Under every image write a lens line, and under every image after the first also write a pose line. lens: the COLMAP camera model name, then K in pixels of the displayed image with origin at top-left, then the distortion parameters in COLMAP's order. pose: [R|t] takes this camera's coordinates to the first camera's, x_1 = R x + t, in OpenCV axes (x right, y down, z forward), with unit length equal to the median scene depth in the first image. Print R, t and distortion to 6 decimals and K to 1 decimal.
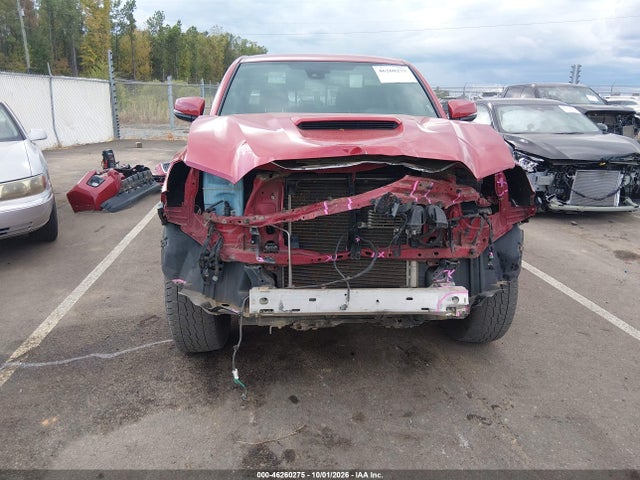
lens RADIAL K [[493.8, 0, 321.9], [0, 493.8, 231.7], [0, 0, 1]] dist [0.083499, -0.134463]
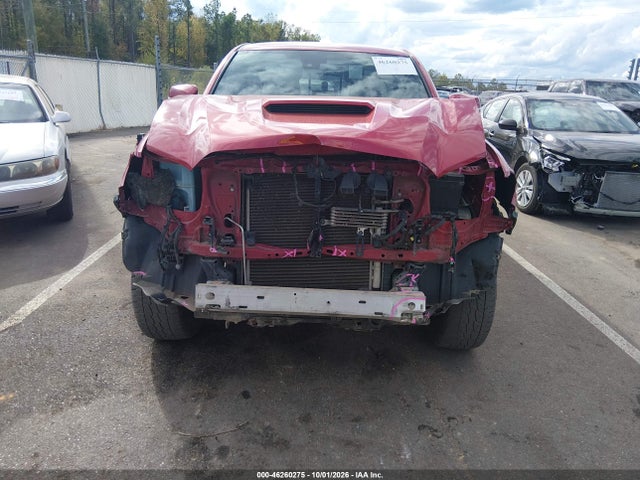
lens RADIAL K [[486.4, 0, 320.0], [0, 486.4, 240.0], [0, 0, 1]] dist [0.067887, -0.101328]
pose [[0.994489, 0.051891, -0.091103, 0.158155], [-0.048172, 0.997932, 0.042566, -0.019258], [0.093123, -0.037943, 0.994931, 0.050729]]
